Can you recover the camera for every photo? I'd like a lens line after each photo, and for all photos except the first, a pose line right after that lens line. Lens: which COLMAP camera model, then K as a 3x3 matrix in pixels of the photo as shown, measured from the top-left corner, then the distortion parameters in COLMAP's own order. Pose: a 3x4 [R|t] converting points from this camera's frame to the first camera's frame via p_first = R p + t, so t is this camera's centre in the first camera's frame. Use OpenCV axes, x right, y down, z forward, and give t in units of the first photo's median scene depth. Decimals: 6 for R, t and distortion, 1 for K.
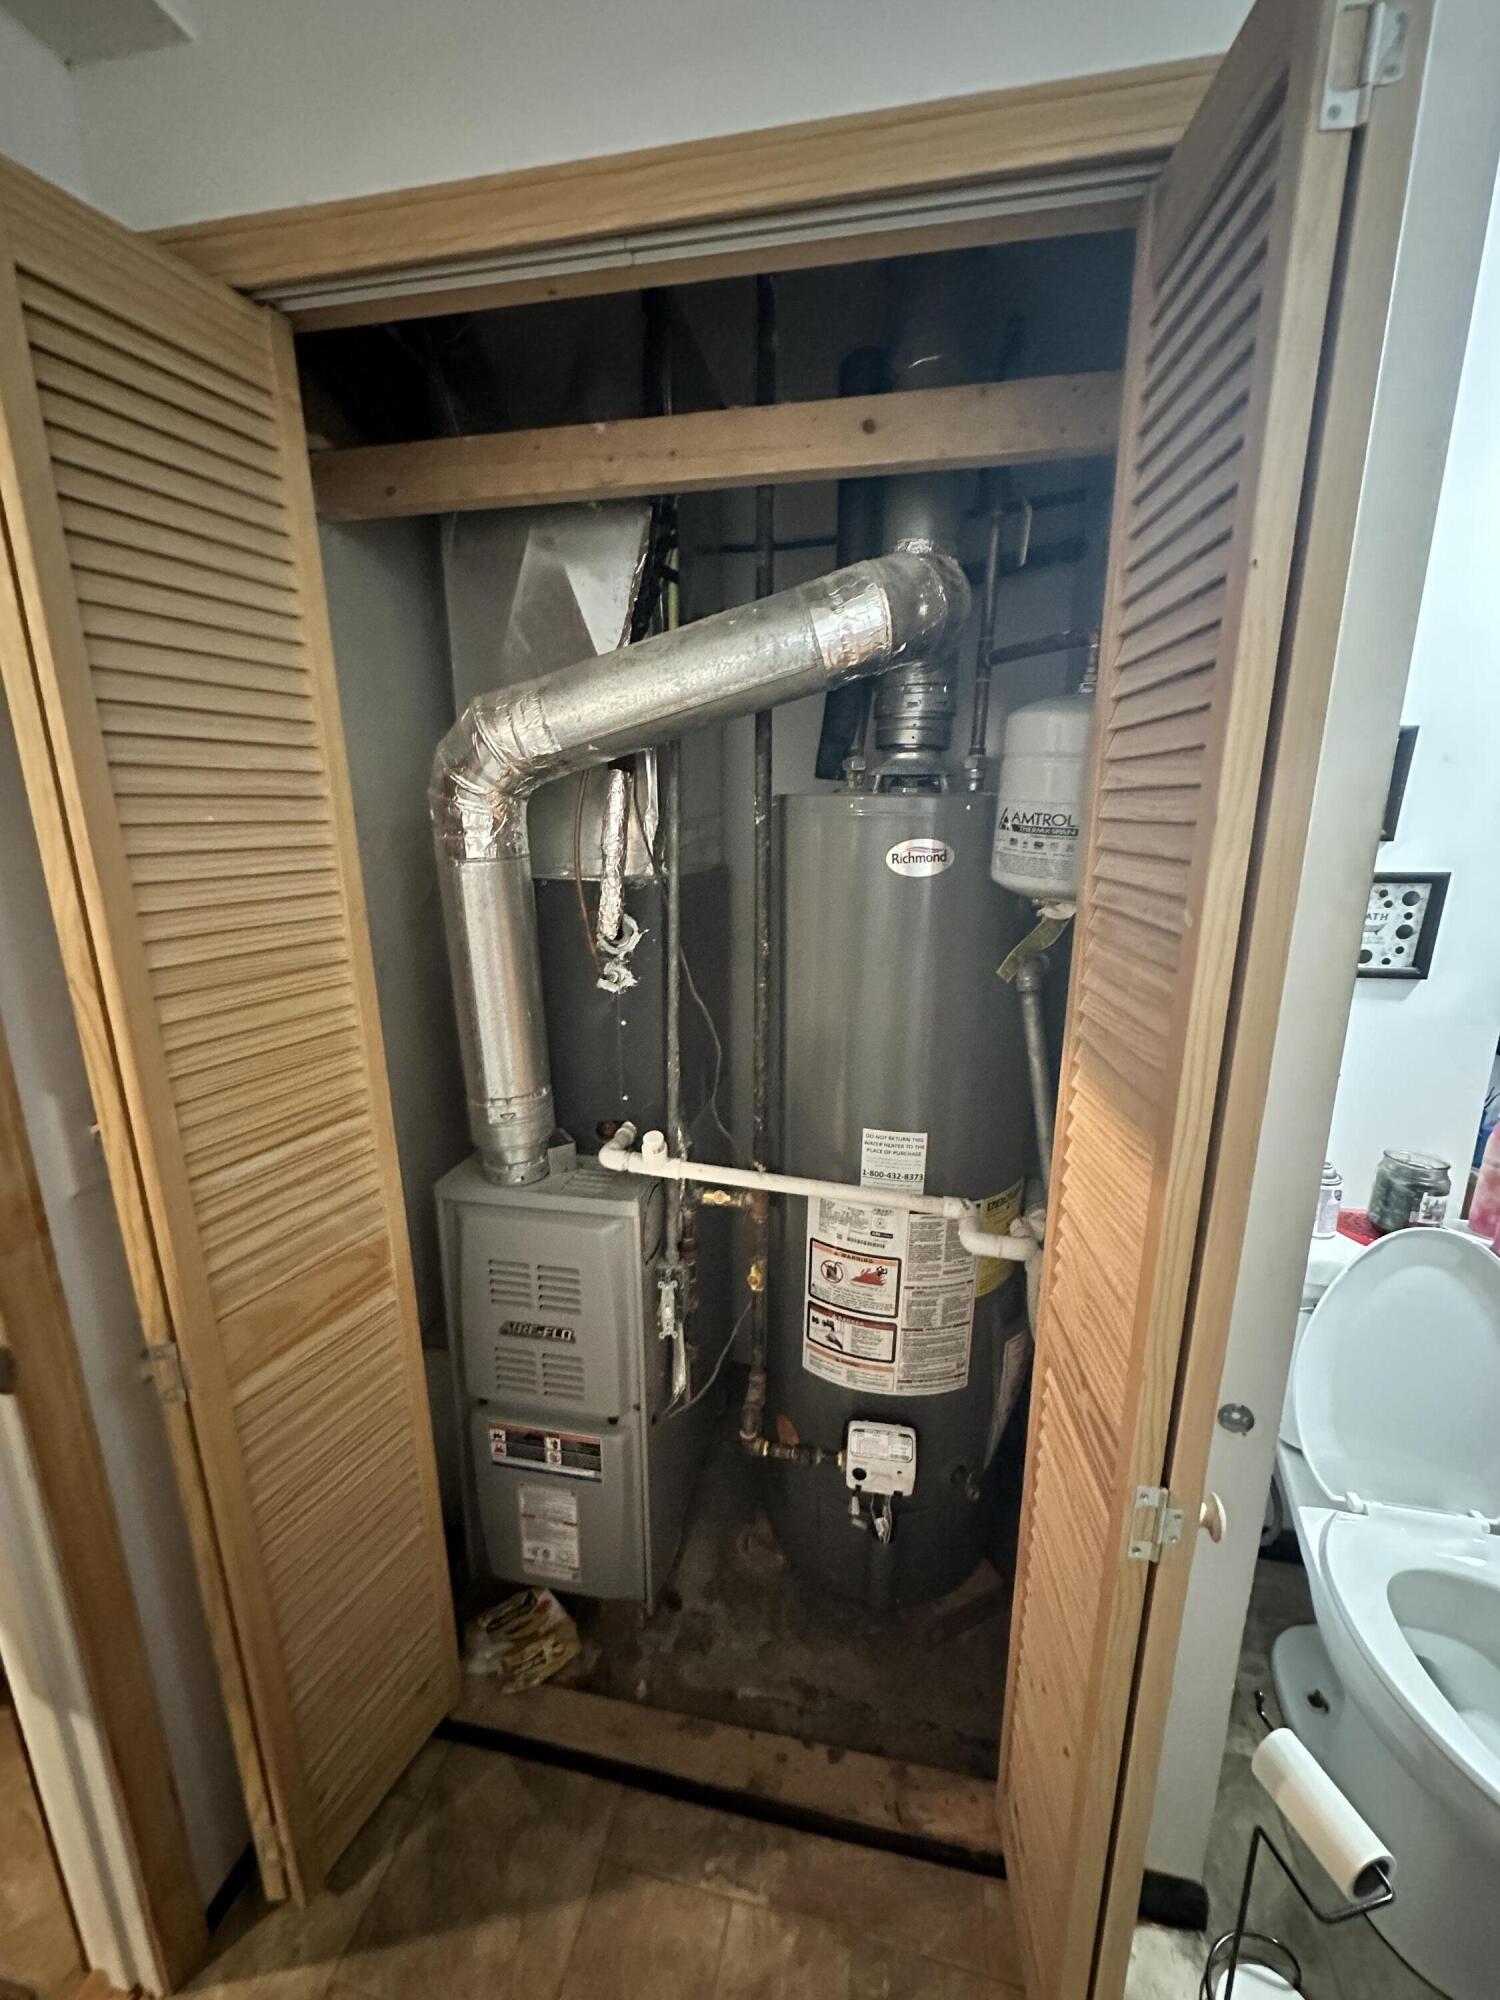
lens RADIAL K [[800.4, 0, 749.2], [0, 800.4, 1002.2], [0, 0, 1]] dist [-0.002127, 0.000497]
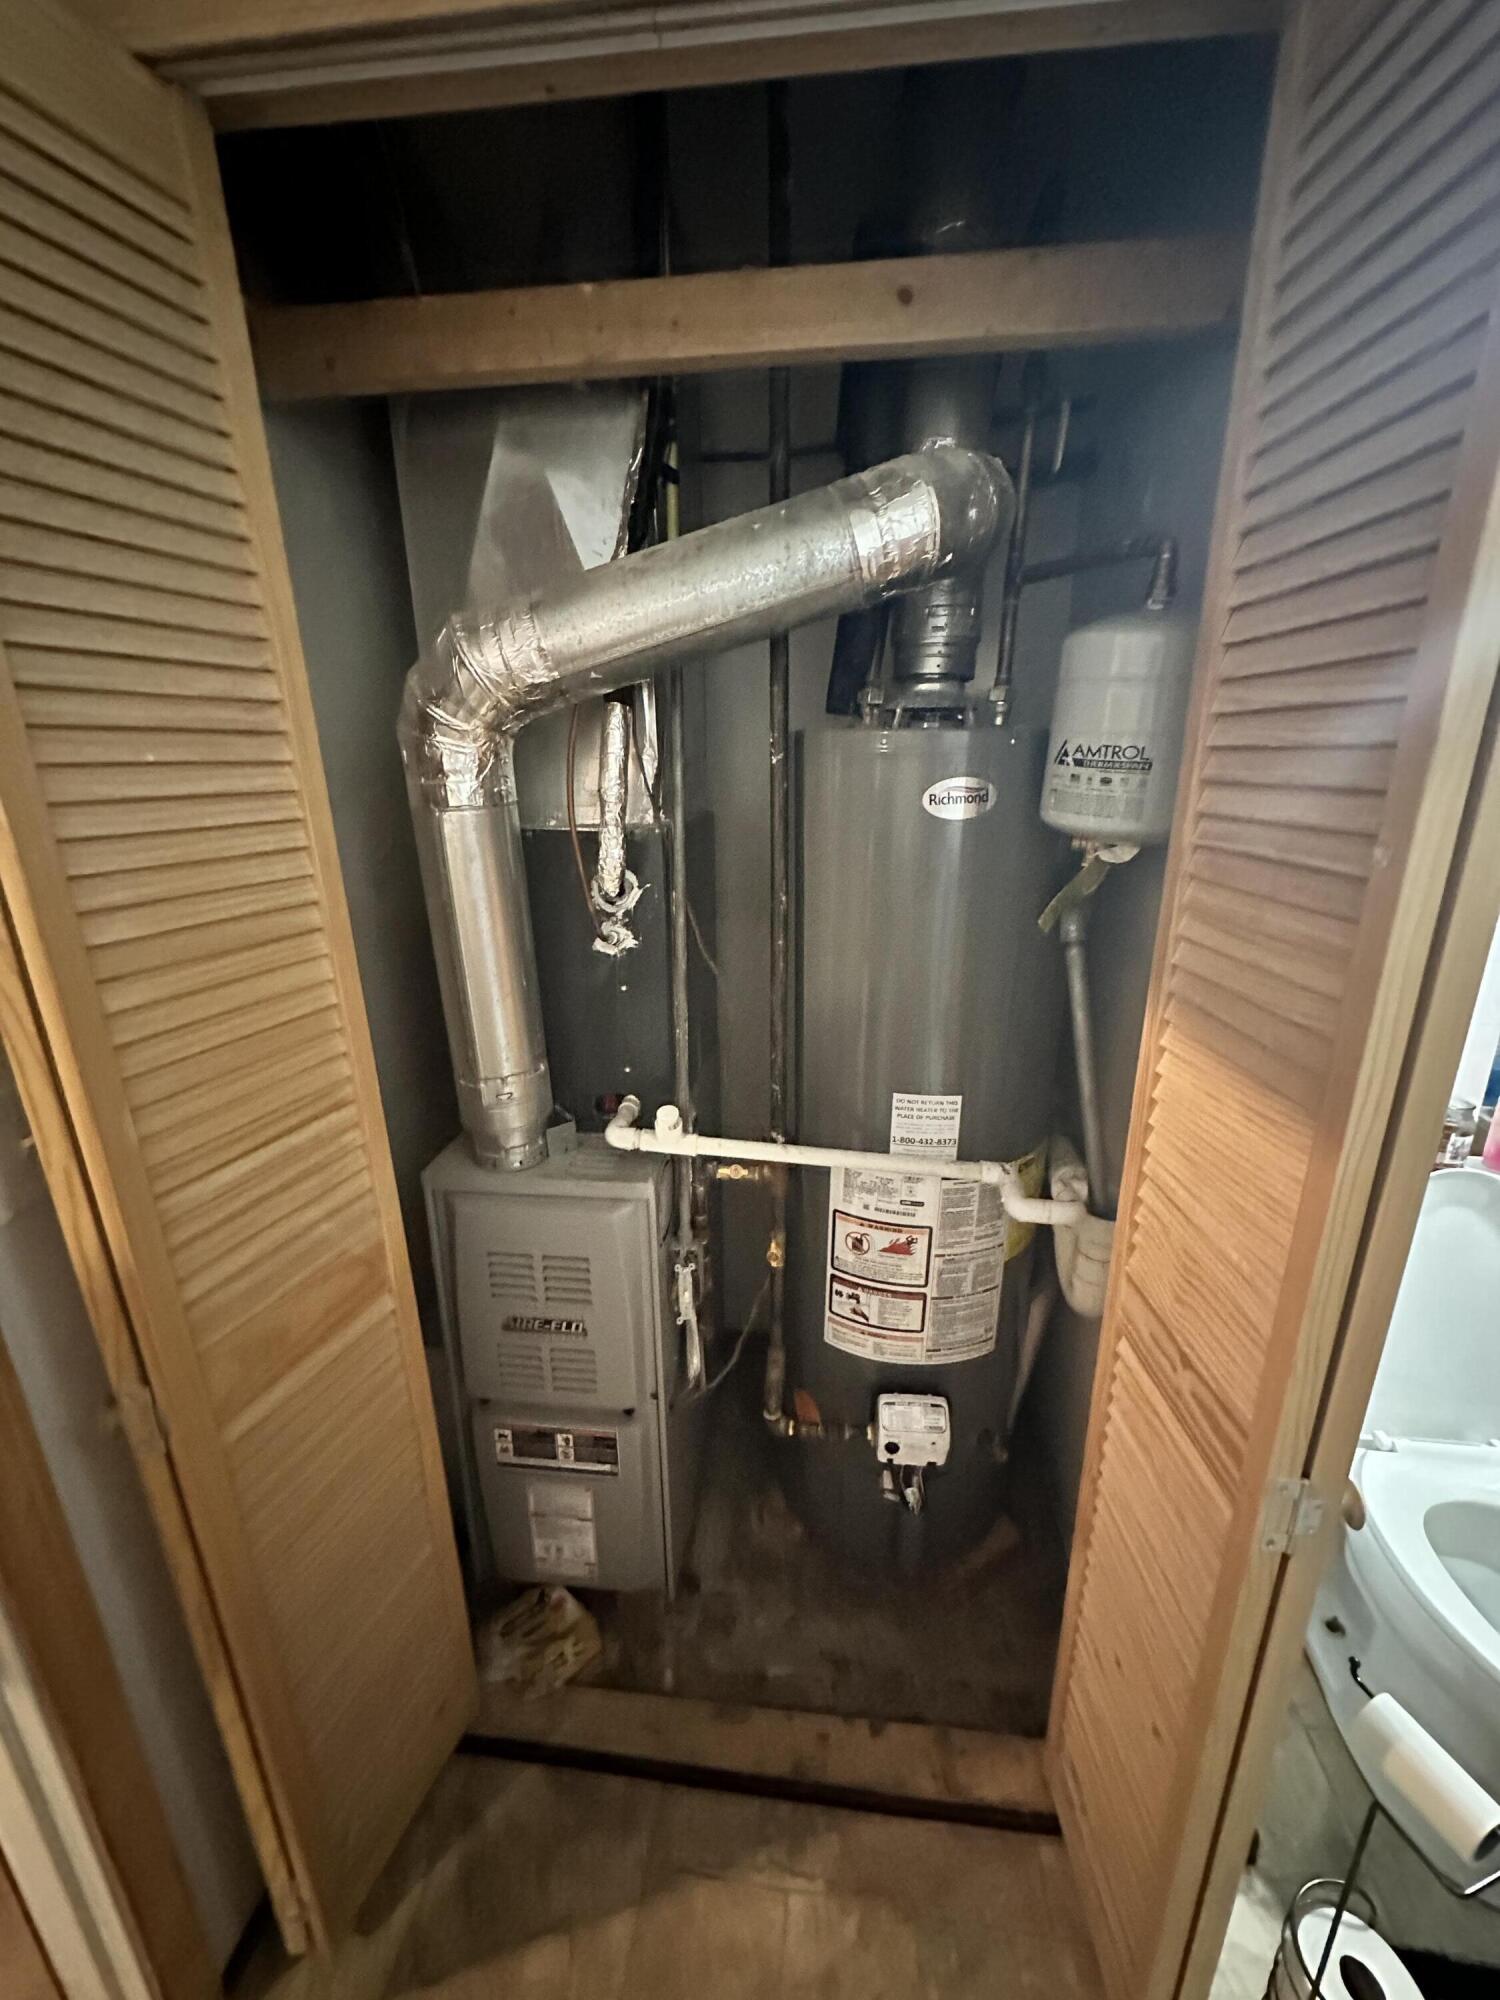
lens RADIAL K [[800.4, 0, 749.3], [0, 800.4, 1001.9], [0, 0, 1]] dist [-0.002127, 0.000497]
pose [[0.996199, -0.033516, 0.080399, -0.107185], [0.028757, 0.997806, 0.059639, -0.010211], [-0.082221, -0.057100, 0.994977, 0.098393]]
